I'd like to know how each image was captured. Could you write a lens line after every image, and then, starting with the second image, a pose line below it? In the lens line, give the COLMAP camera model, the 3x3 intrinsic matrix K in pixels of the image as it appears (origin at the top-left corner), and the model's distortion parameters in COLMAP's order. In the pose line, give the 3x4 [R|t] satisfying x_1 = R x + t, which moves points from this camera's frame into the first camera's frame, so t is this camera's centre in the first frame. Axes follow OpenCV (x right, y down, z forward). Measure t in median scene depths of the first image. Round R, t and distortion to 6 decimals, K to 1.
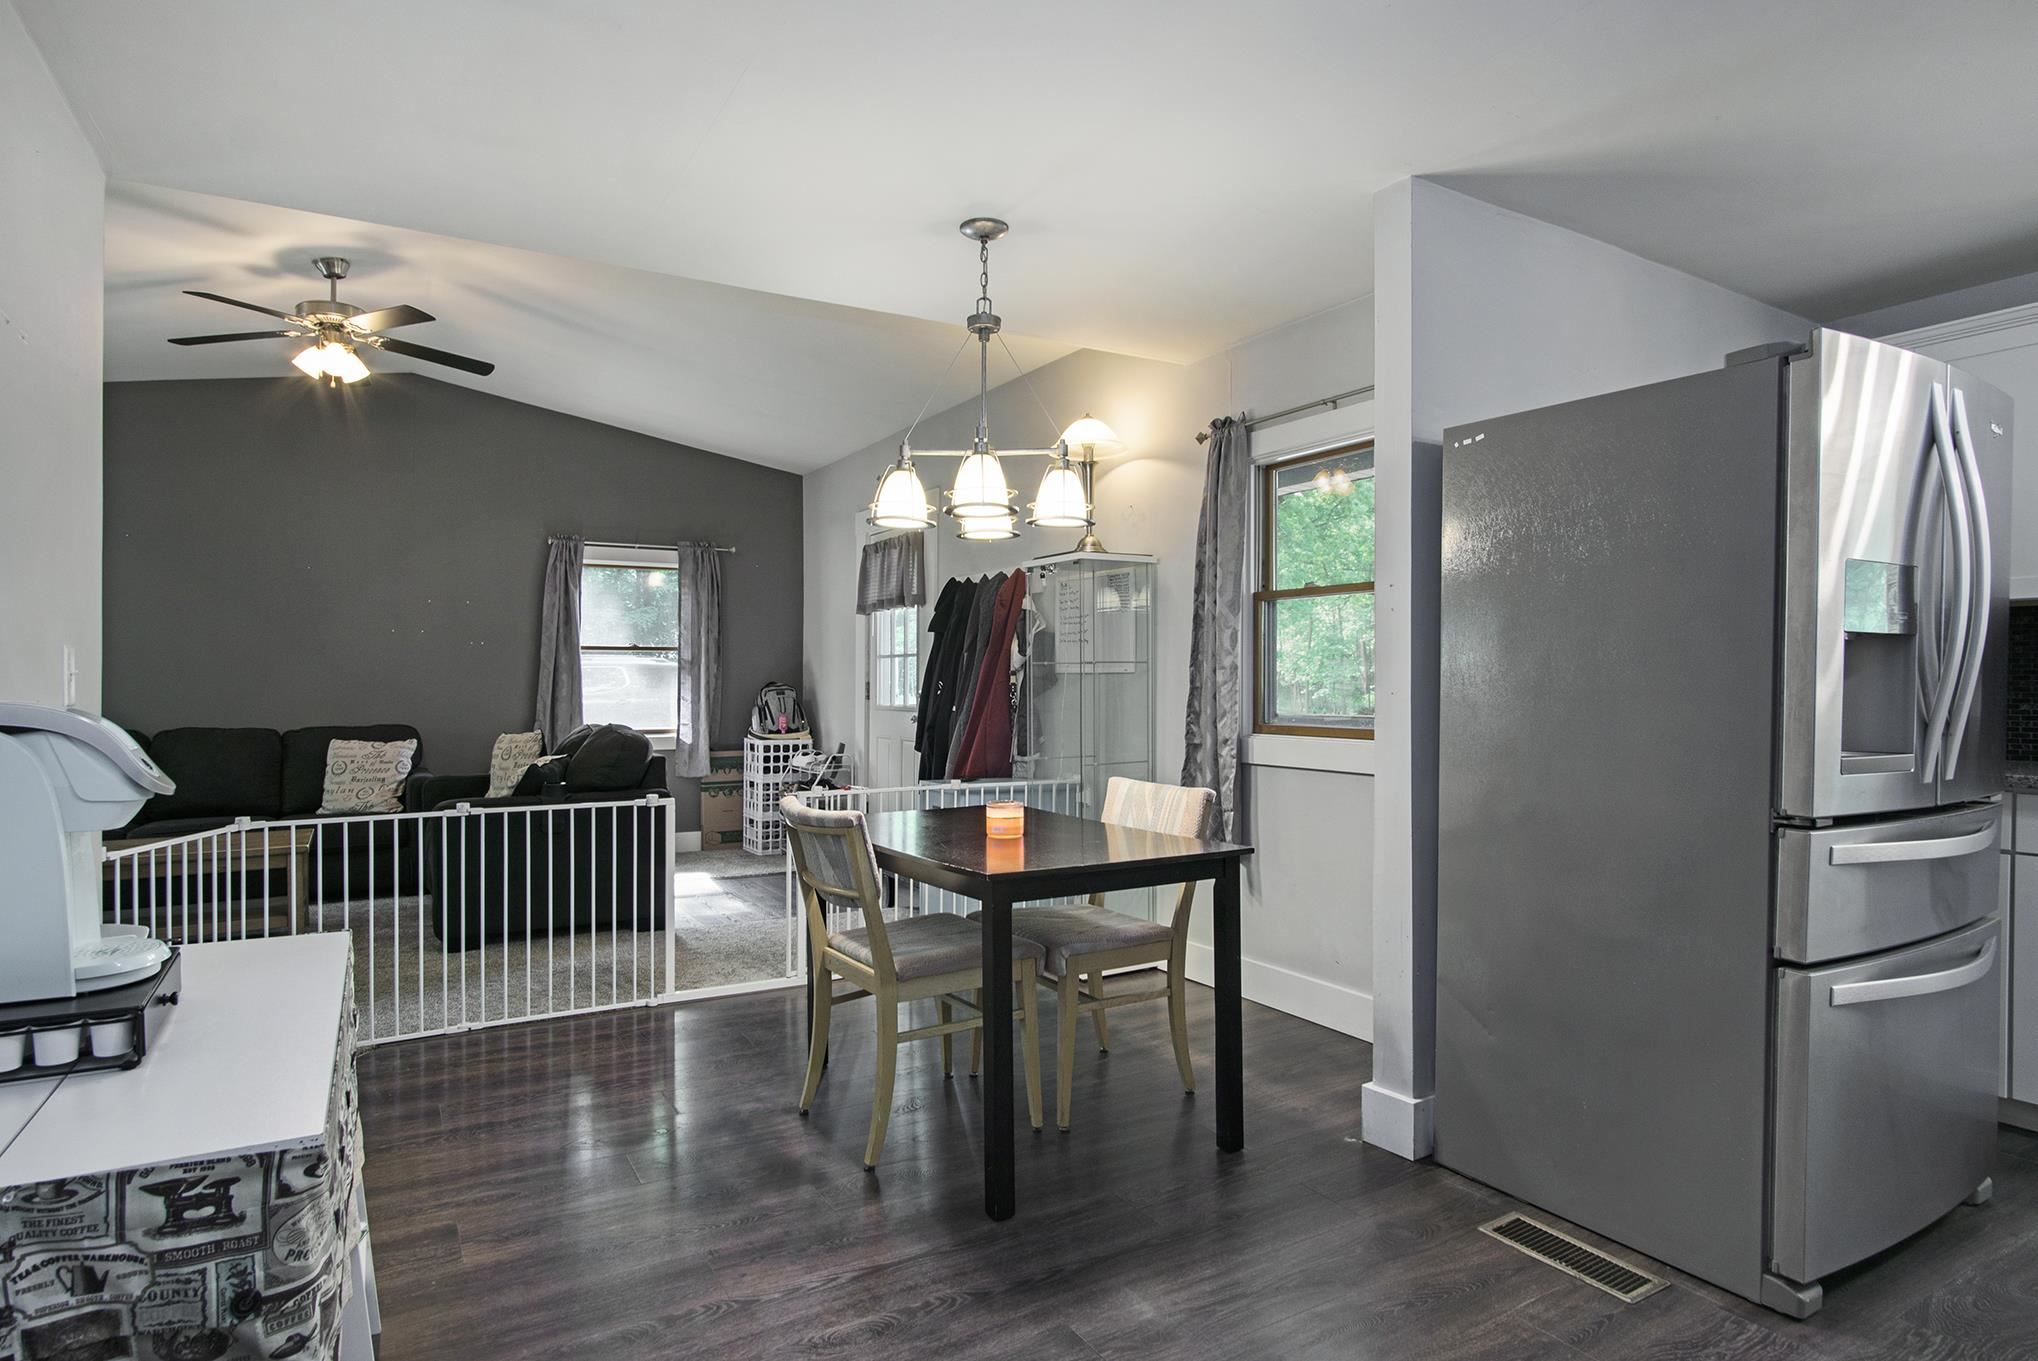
lens RADIAL K [[1091.9, 0, 1027.4], [0, 1091.9, 686.6], [0, 0, 1]] dist [-0.016469, 0.002290]
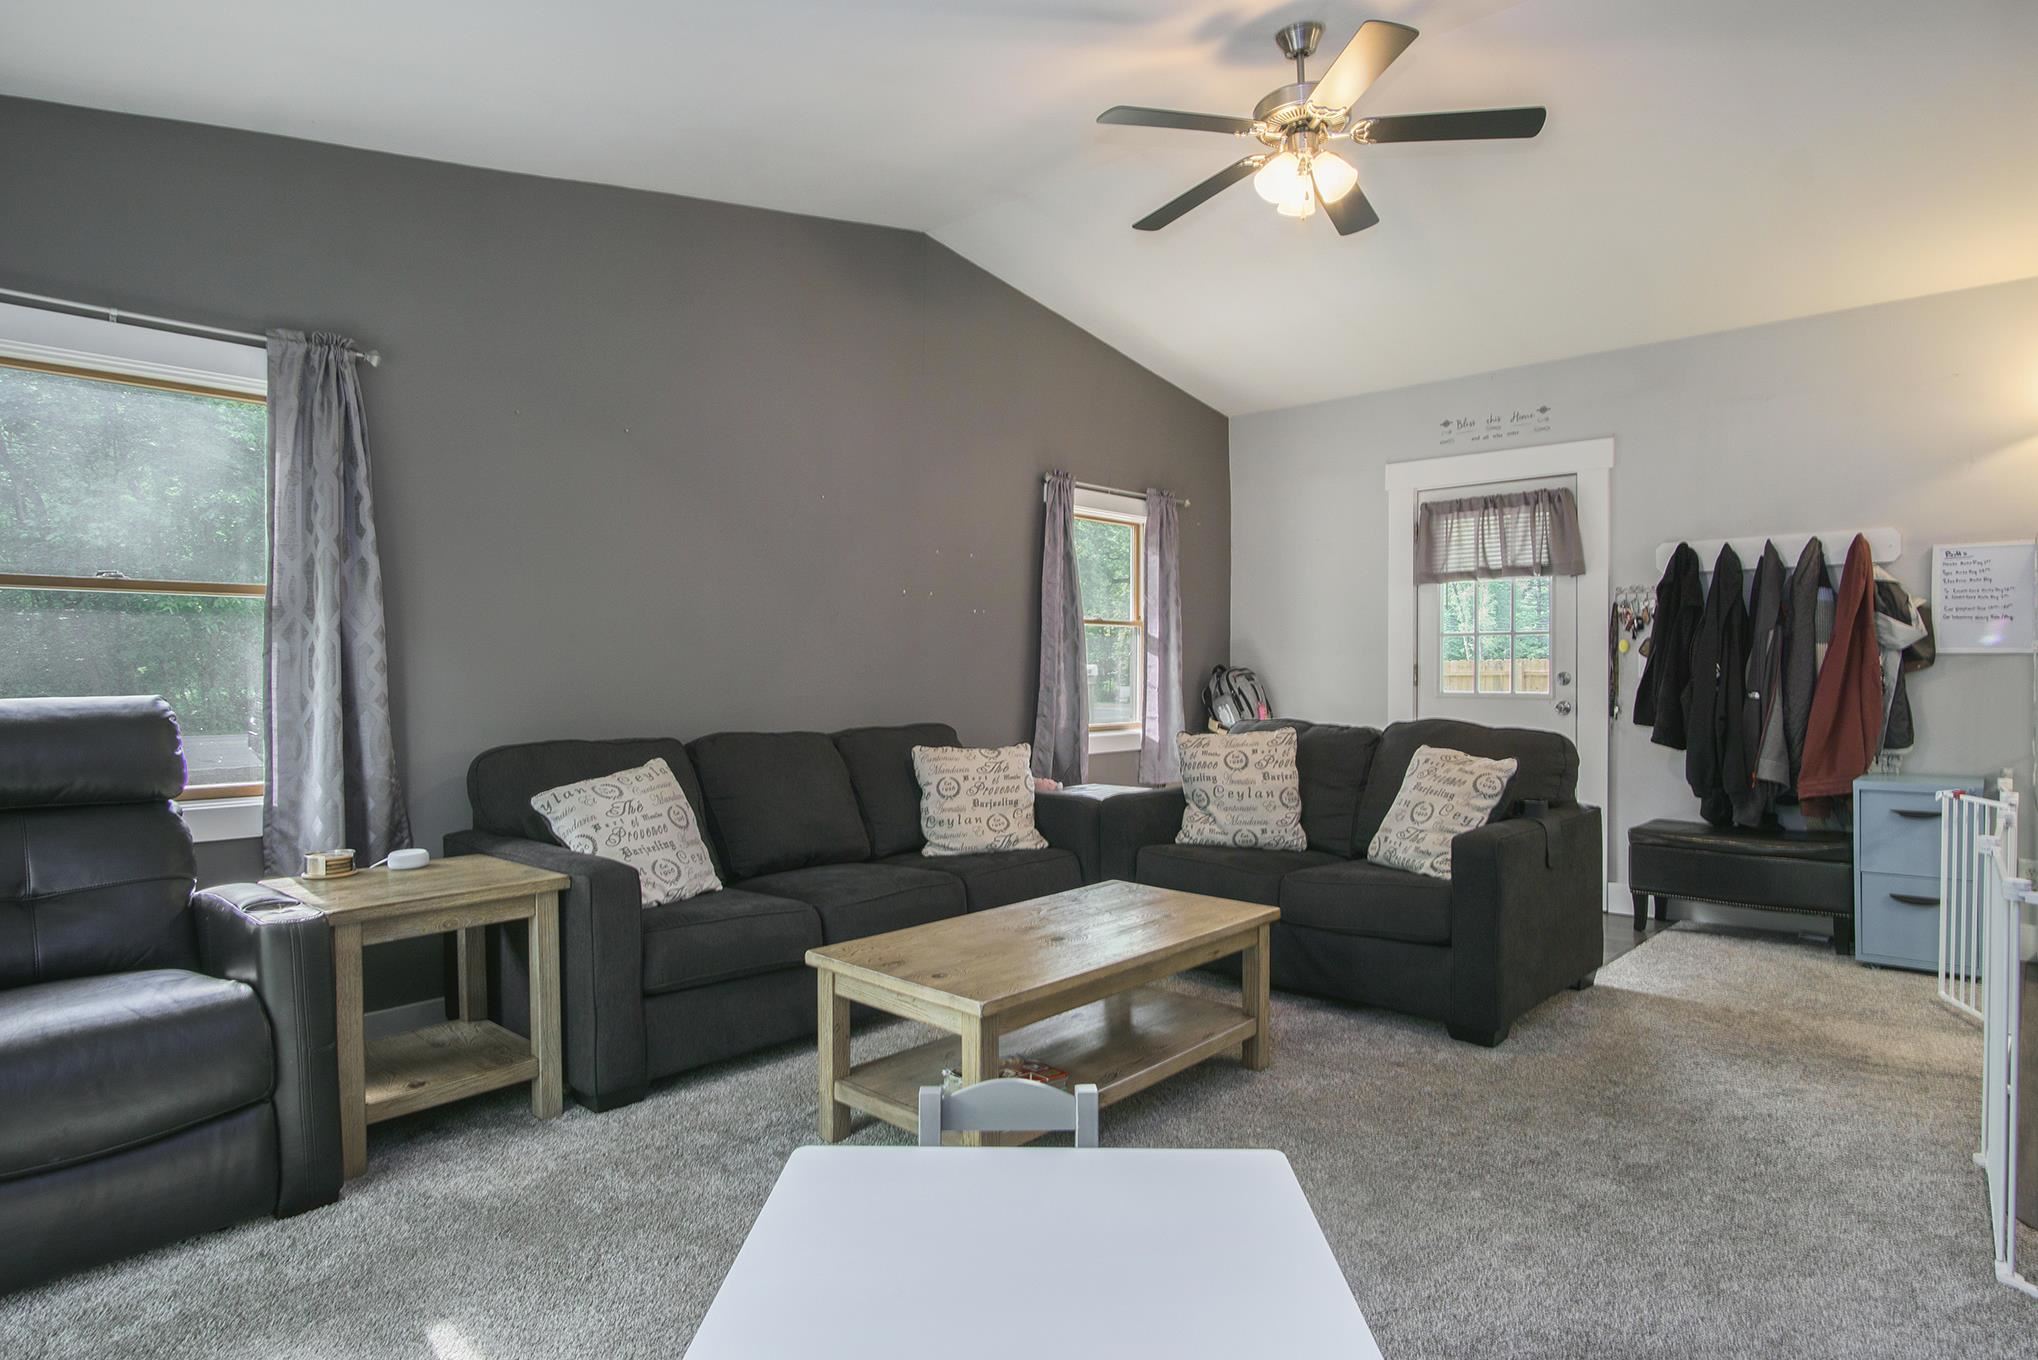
lens RADIAL K [[1091.9, 0, 1009.6], [0, 1091.9, 673.8], [0, 0, 1]] dist [-0.016469, 0.002290]
pose [[0.963433, -0.004981, 0.267902, -0.774583], [0.004278, 0.999986, 0.003207, -0.000950], [-0.267914, -0.001944, 0.963441, 0.305334]]
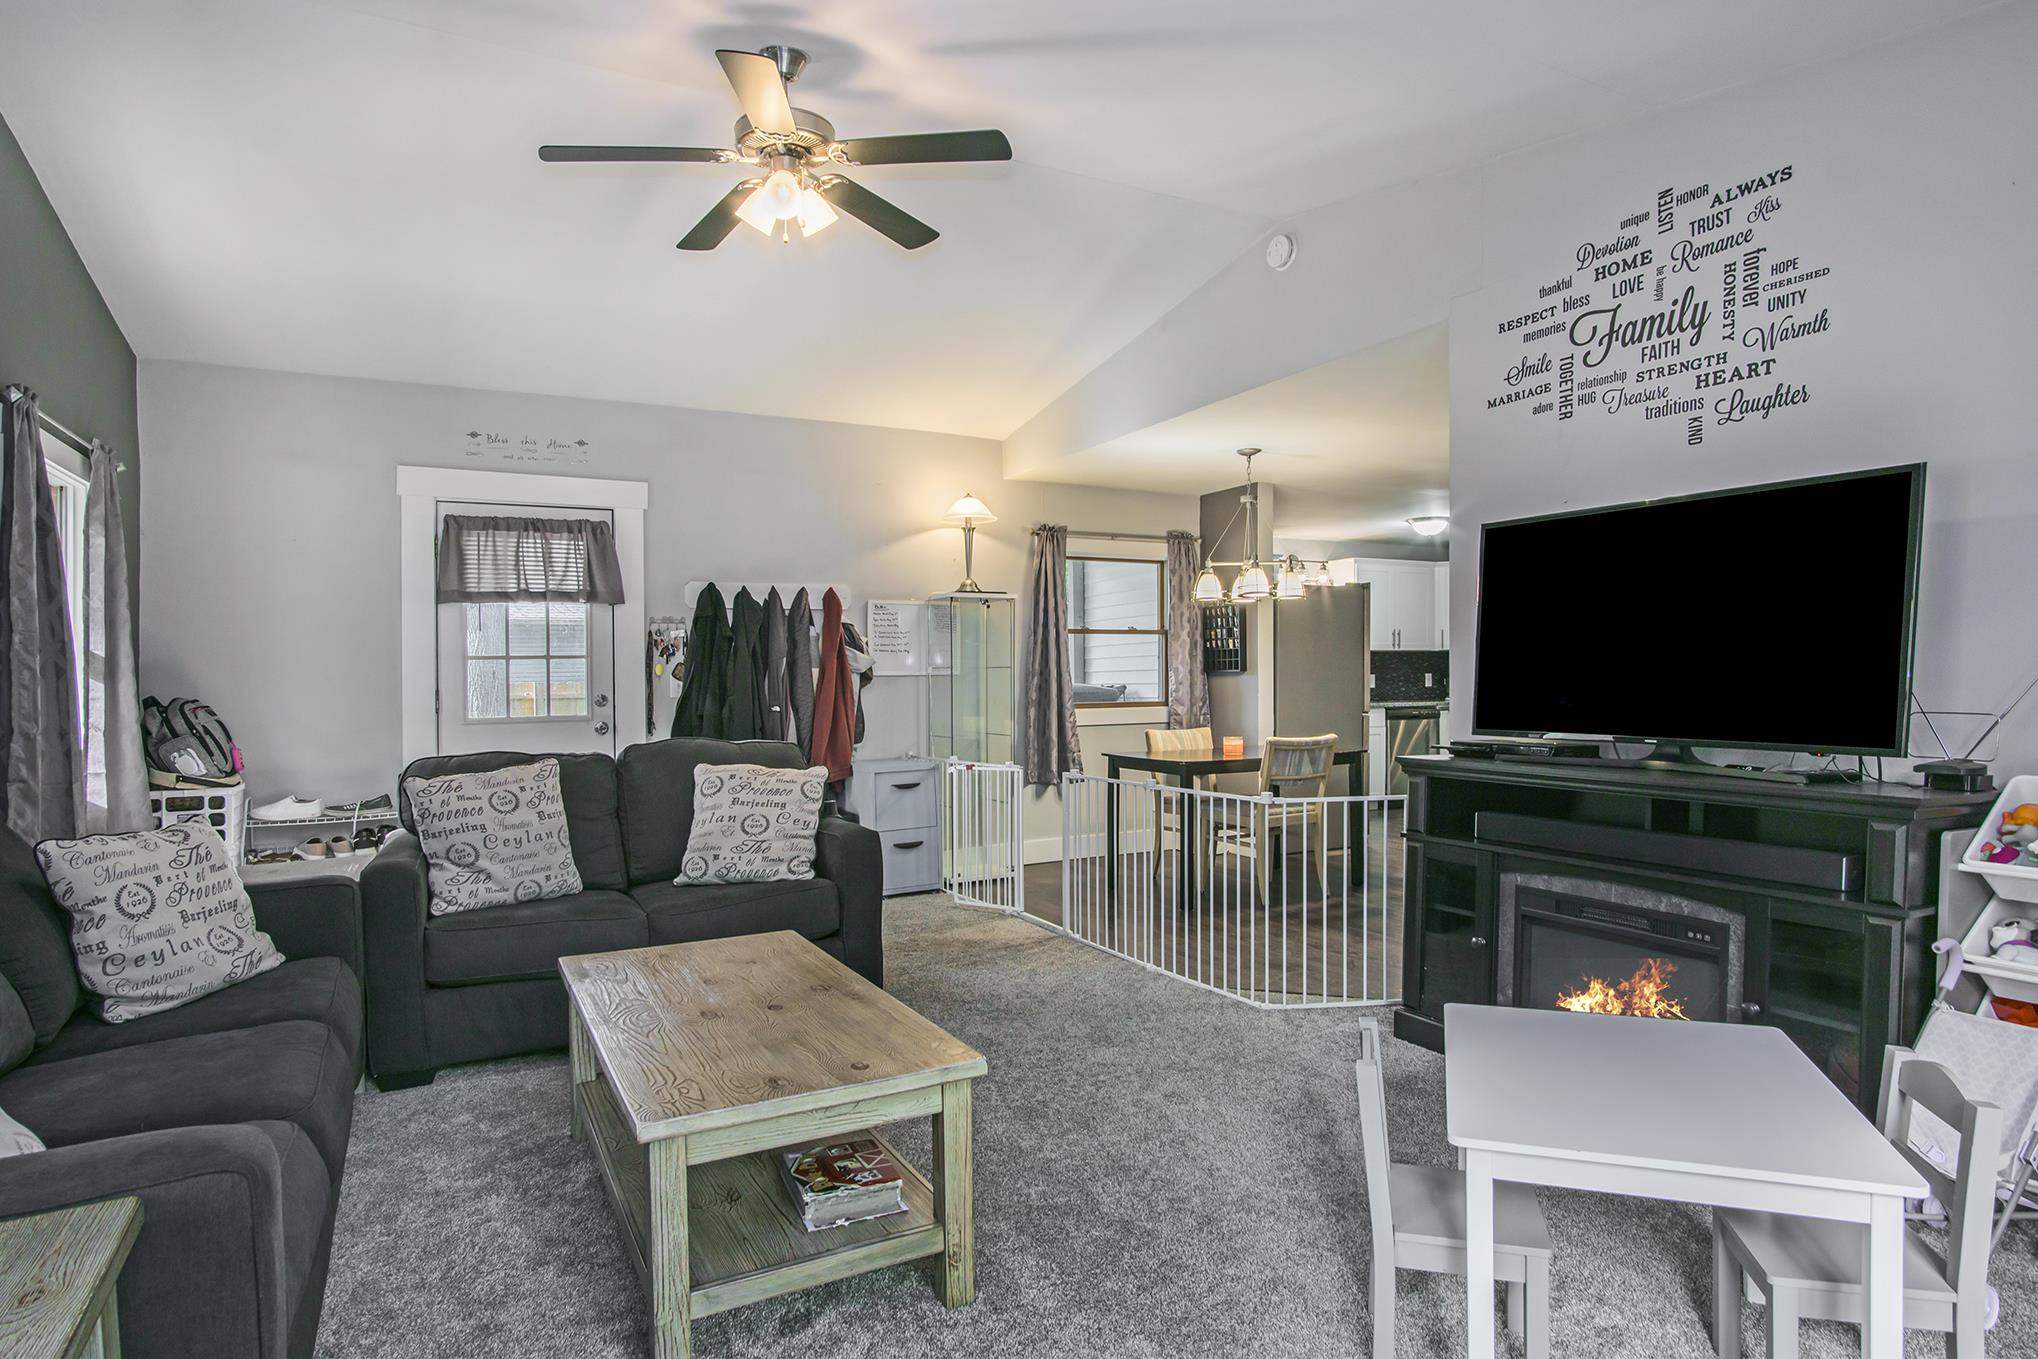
lens RADIAL K [[1091.9, 0, 973.8], [0, 1091.9, 690.1], [0, 0, 1]] dist [-0.016469, 0.002290]
pose [[0.088355, -0.011522, 0.996022, -1.008048], [0.023875, 0.999670, 0.009447, -0.002654], [-0.995803, 0.022945, 0.088601, 0.629788]]
